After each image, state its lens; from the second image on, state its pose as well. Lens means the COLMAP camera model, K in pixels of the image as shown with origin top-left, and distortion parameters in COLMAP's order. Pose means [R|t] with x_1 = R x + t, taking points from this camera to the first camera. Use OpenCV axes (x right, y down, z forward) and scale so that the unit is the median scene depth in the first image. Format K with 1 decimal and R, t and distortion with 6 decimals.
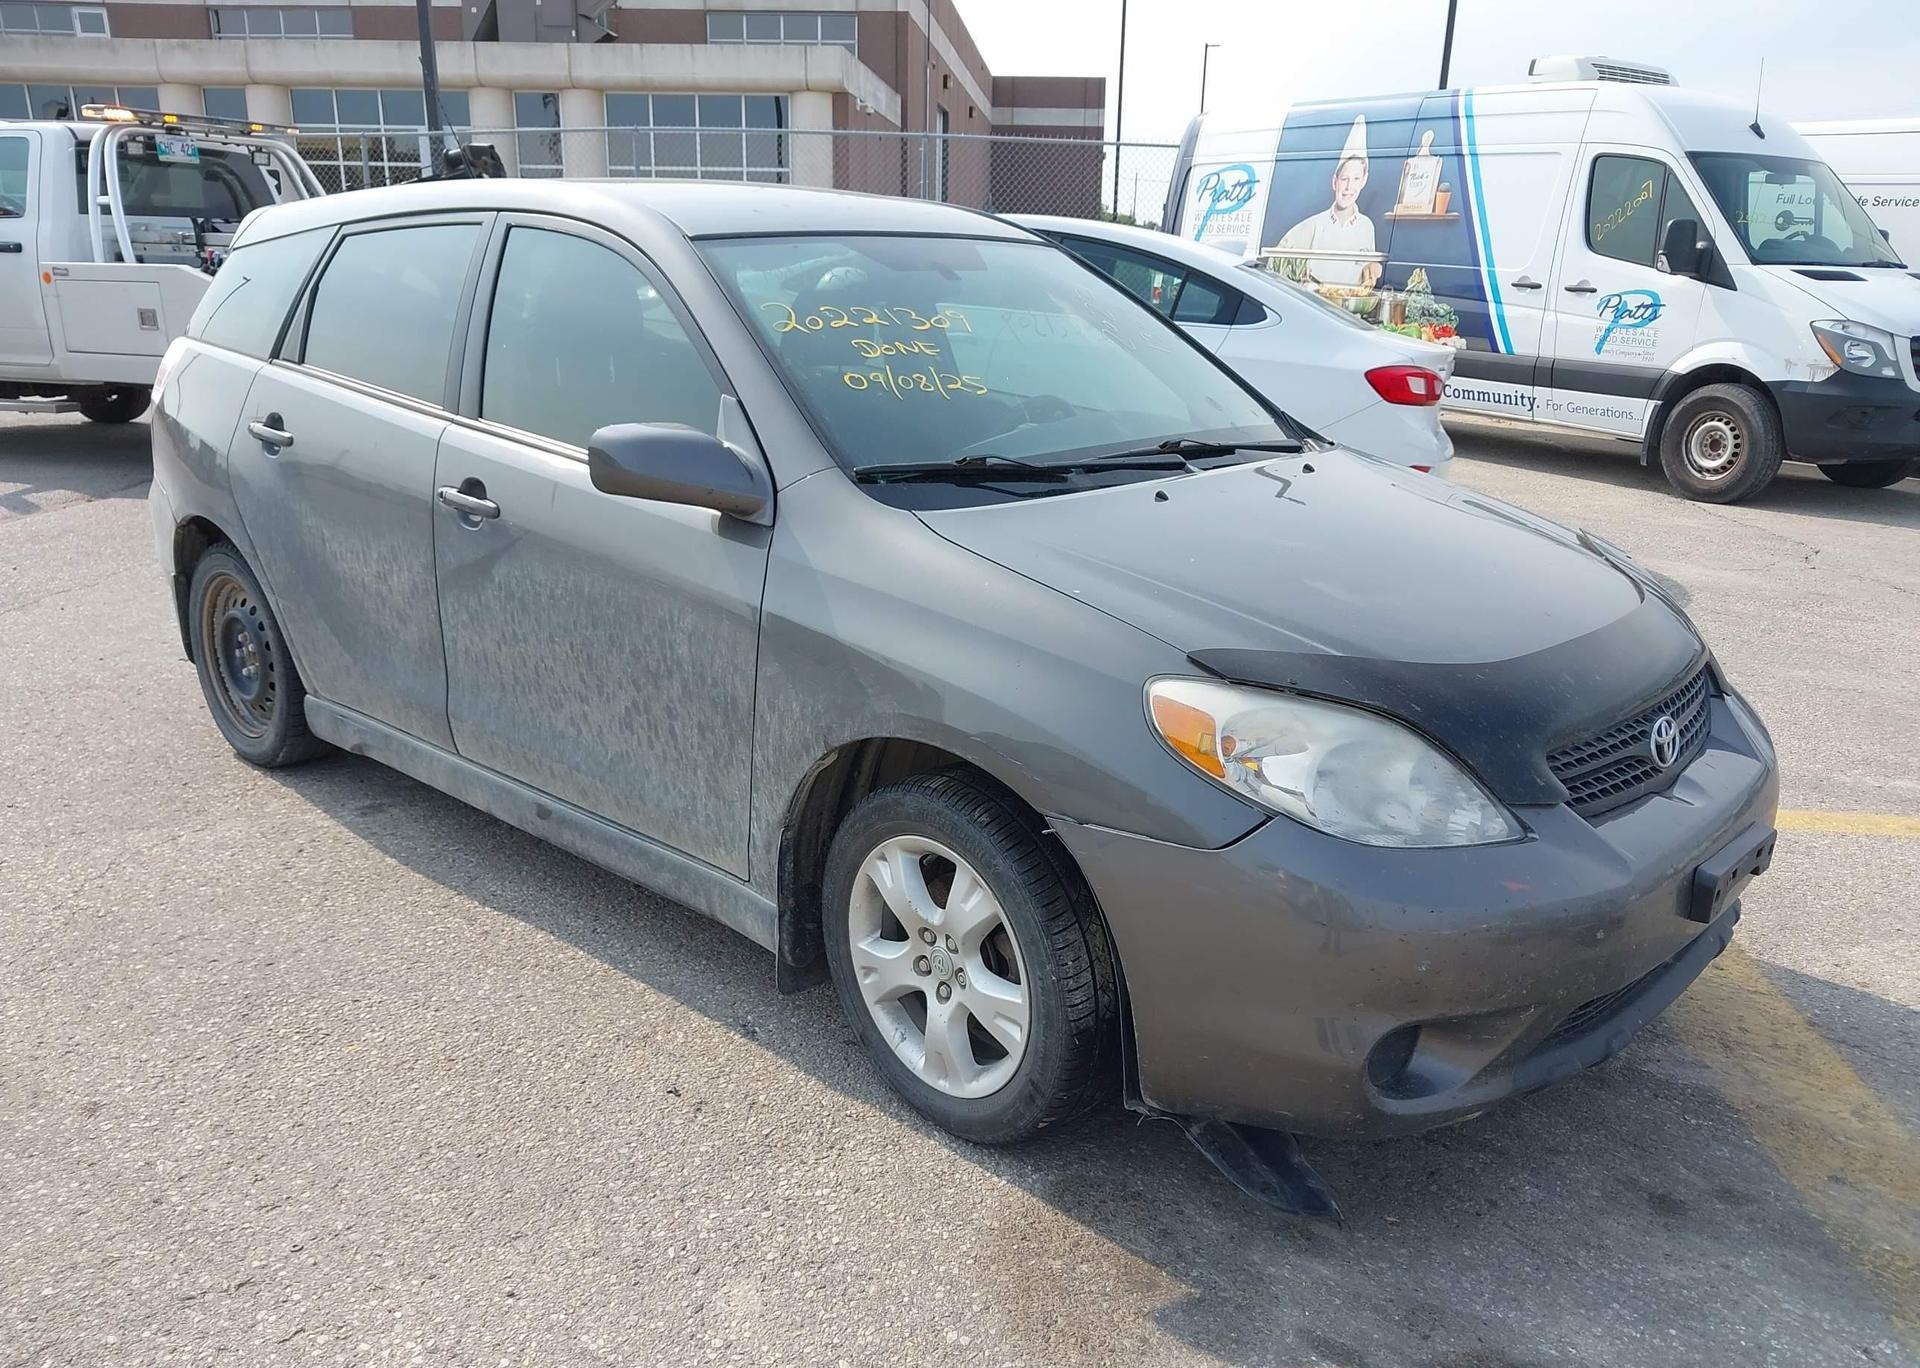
lens RADIAL K [[1548.1, 0, 966.9], [0, 1548.1, 697.9], [0, 0, 1]] dist [0.038130, -0.057562]
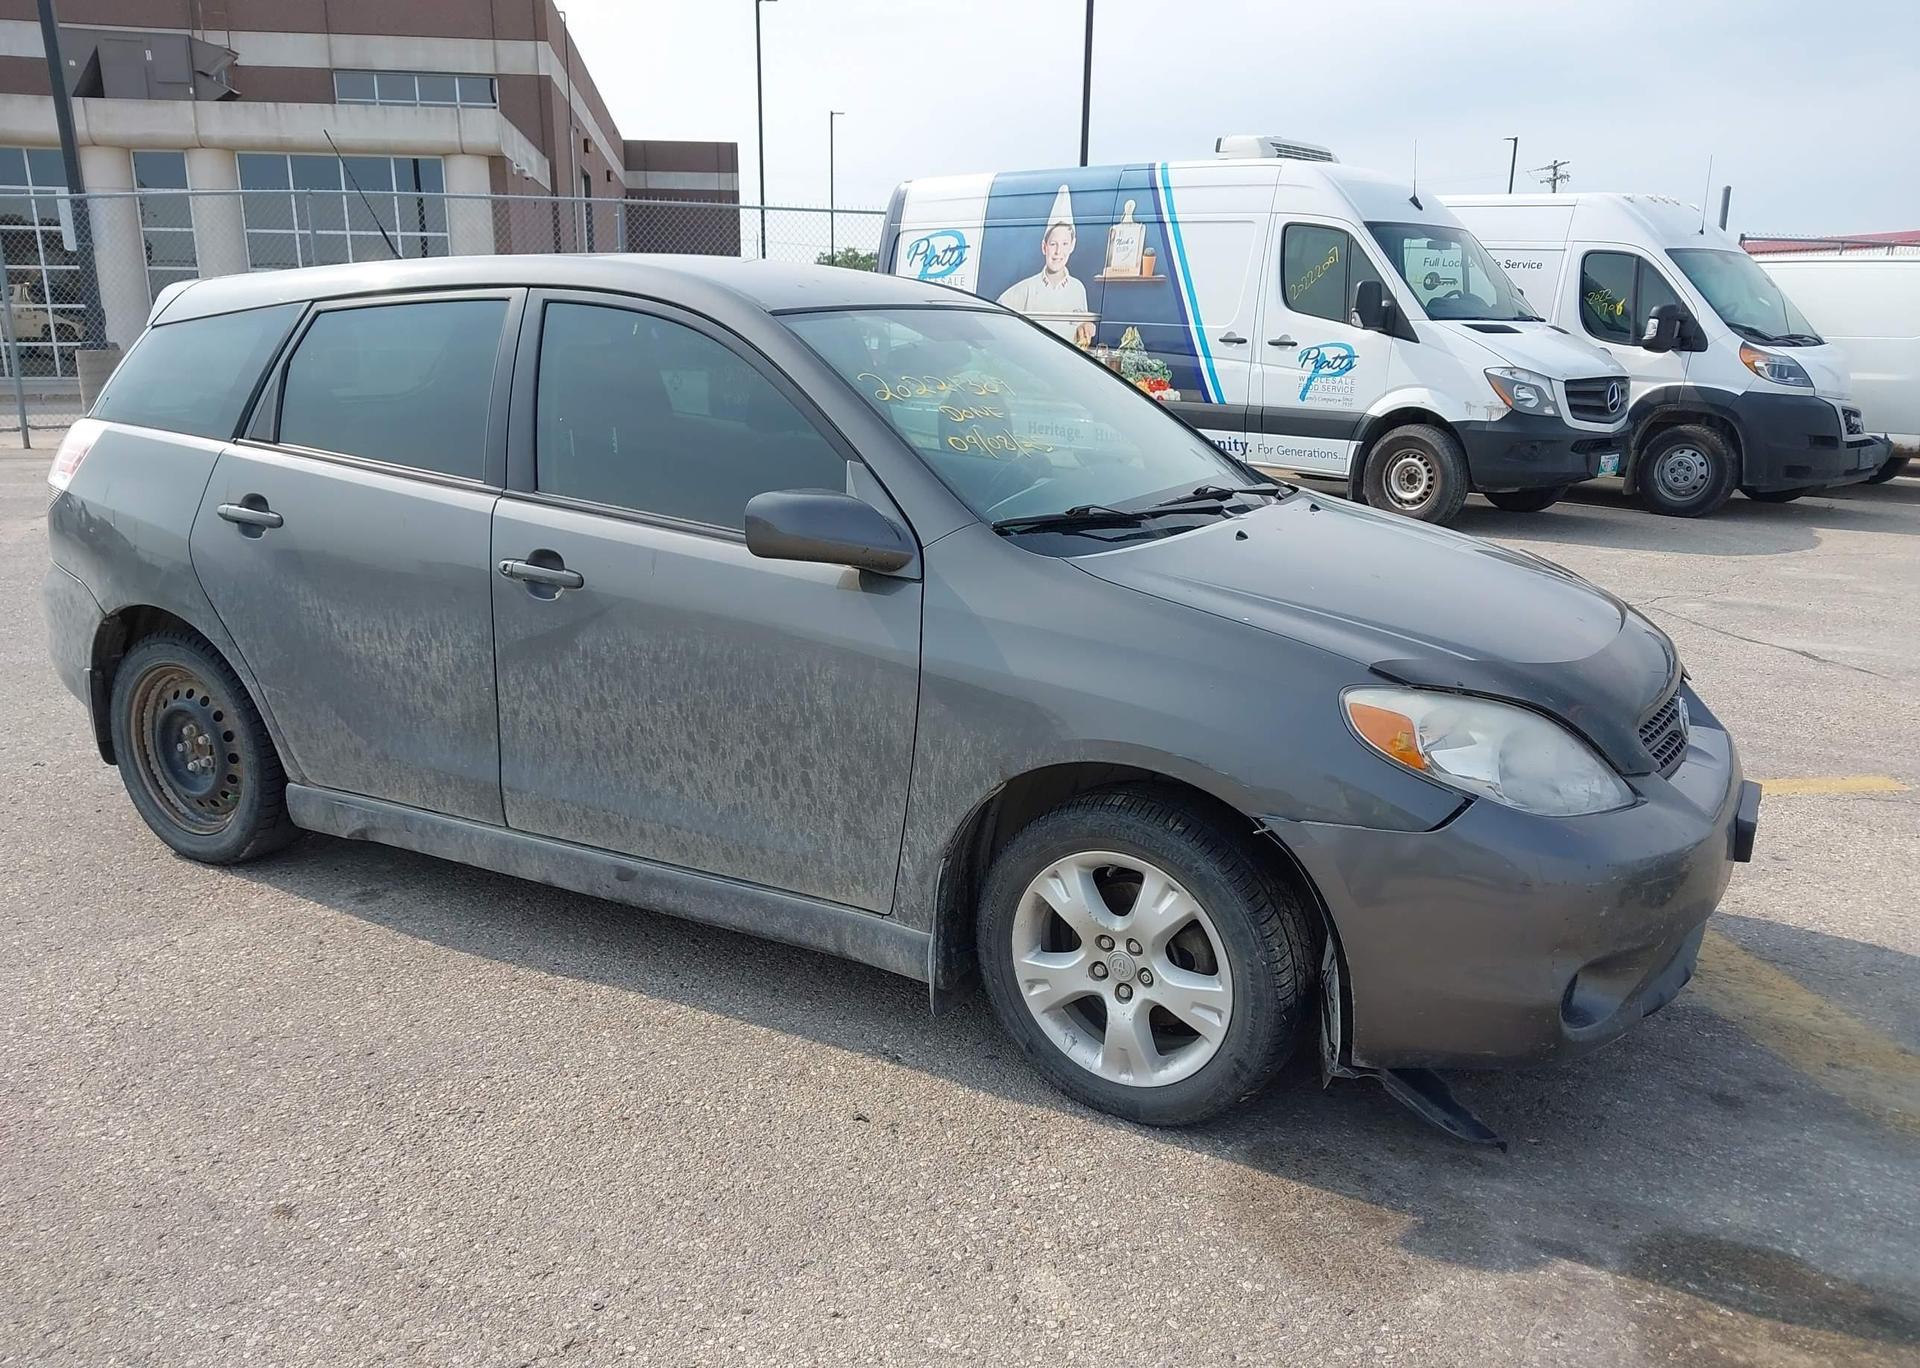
lens RADIAL K [[1548.1, 0, 968.1], [0, 1548.1, 688.0], [0, 0, 1]] dist [0.038130, -0.057562]
pose [[0.972105, -0.065887, 0.225102, -0.248803], [0.075161, 0.996630, -0.032871, 0.002373], [-0.222177, 0.048873, 0.973781, -0.037612]]
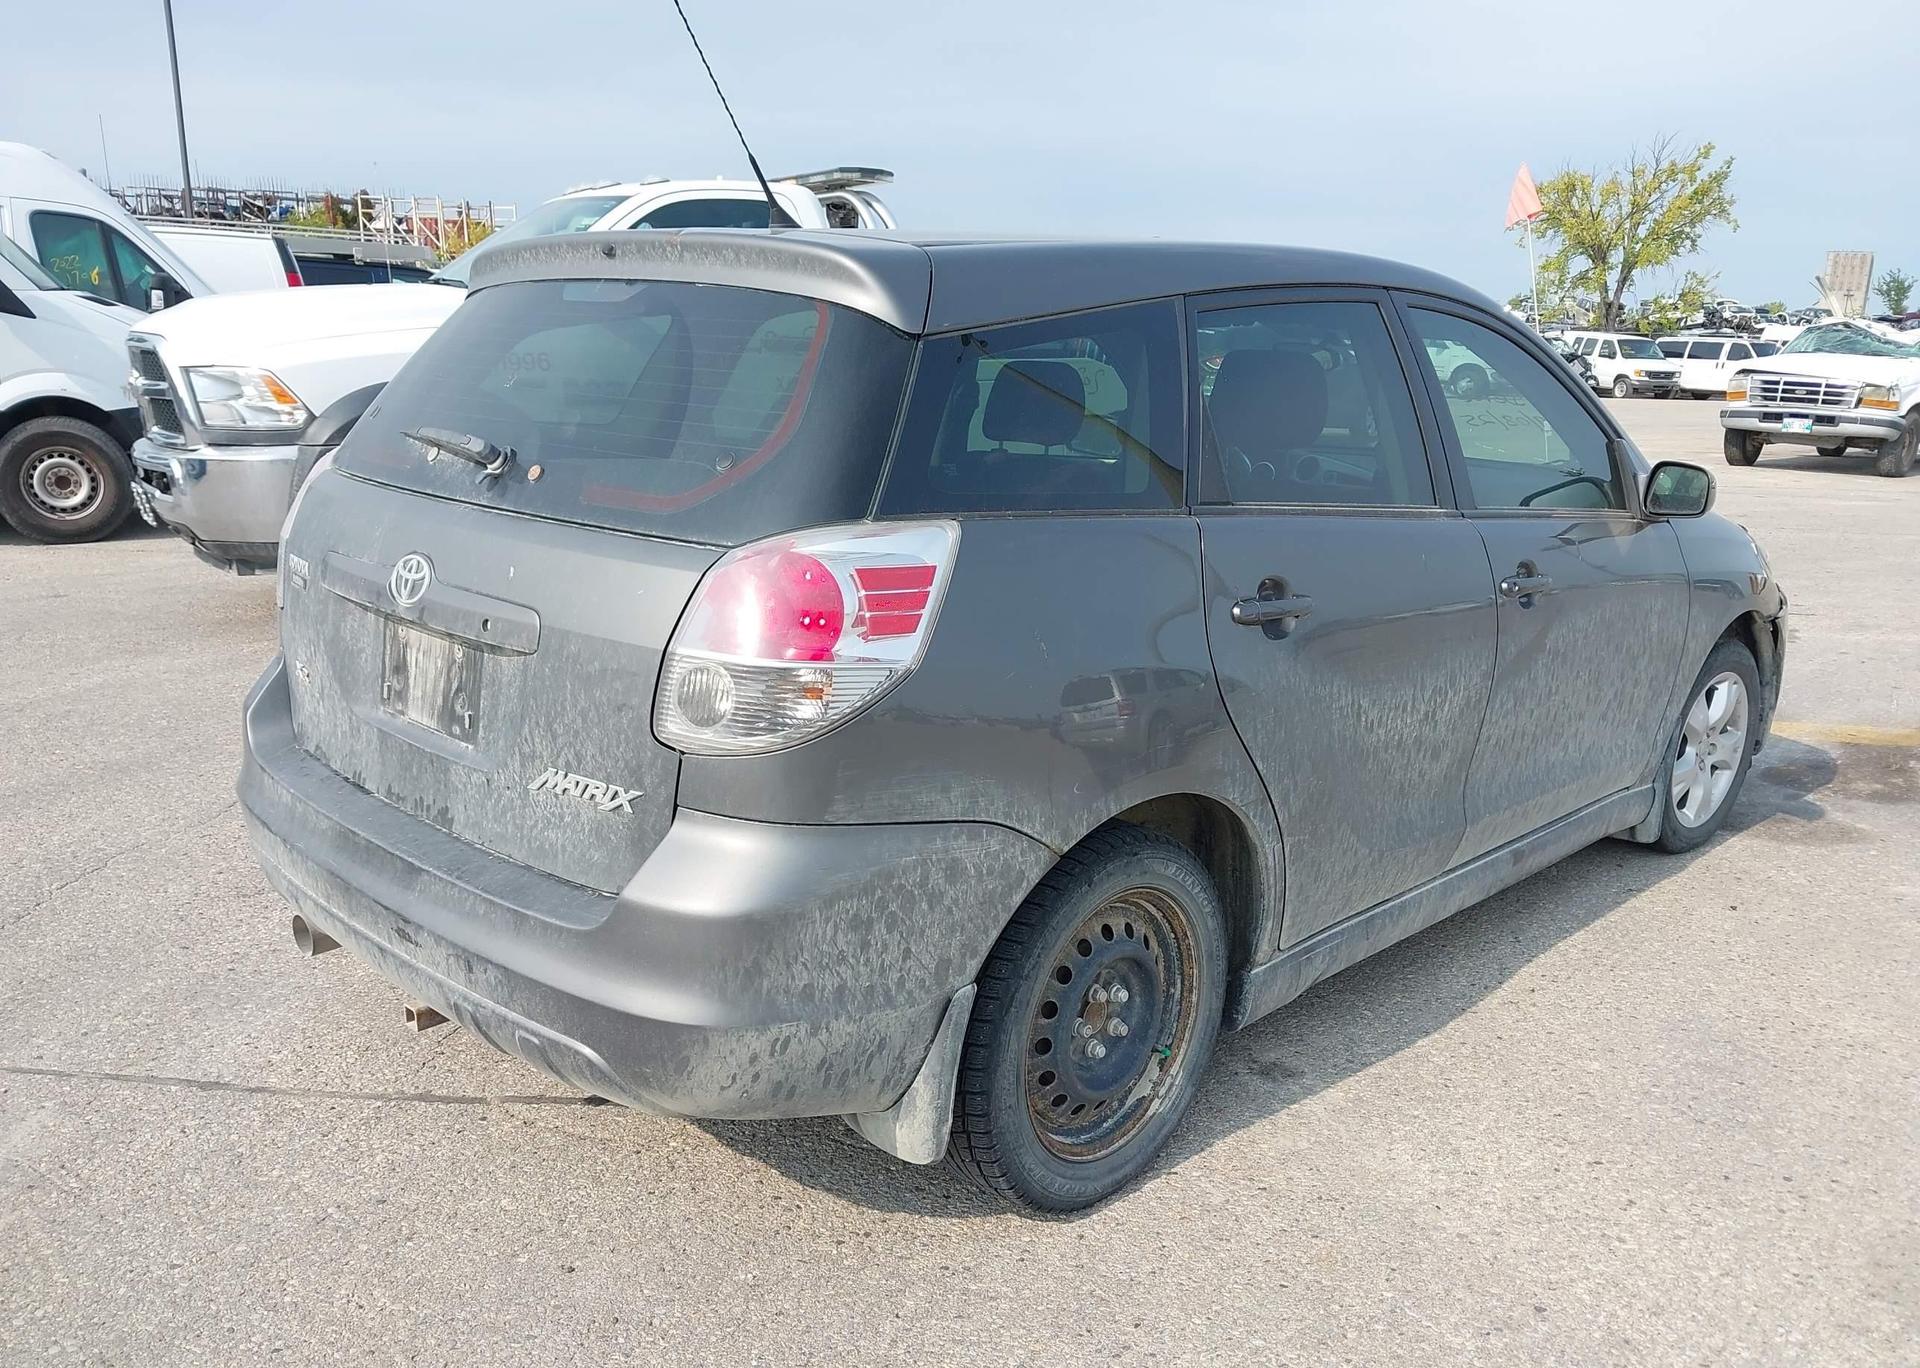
lens RADIAL K [[1548.1, 0, 964.4], [0, 1548.1, 691.0], [0, 0, 1]] dist [0.038130, -0.057562]
pose [[0.031073, -0.253455, 0.966848, -1.160001], [0.254665, 0.937398, 0.237550, -0.344882], [-0.966530, 0.238841, 0.093674, 1.120624]]
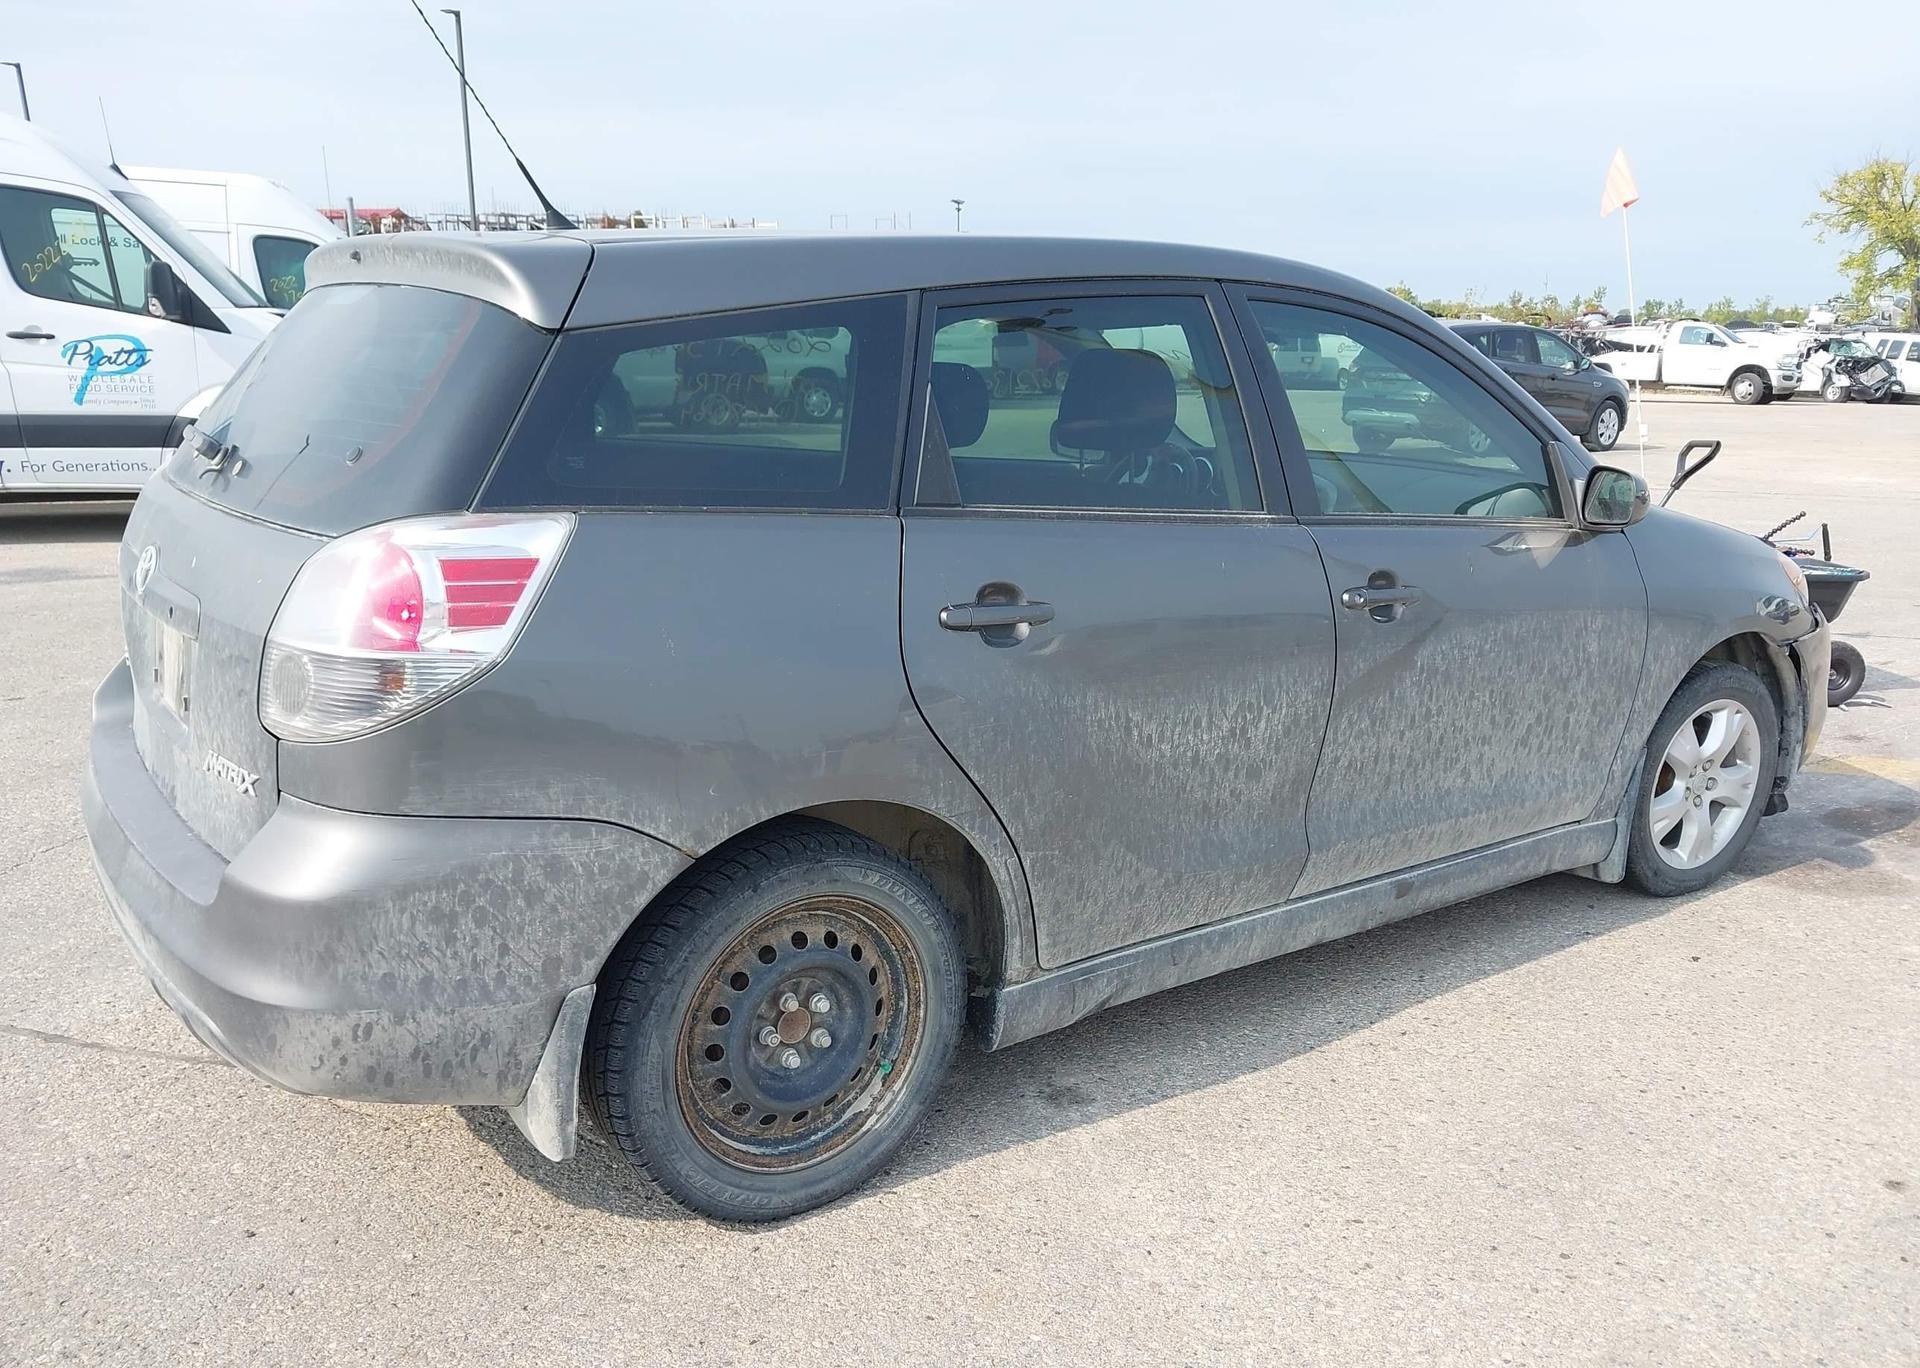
lens RADIAL K [[1548.1, 0, 961.8], [0, 1548.1, 694.0], [0, 0, 1]] dist [0.038130, -0.057562]
pose [[0.201897, -0.245970, 0.948017, -1.118745], [0.263491, 0.945905, 0.189307, -0.276084], [-0.943298, 0.211573, 0.255786, 0.891103]]
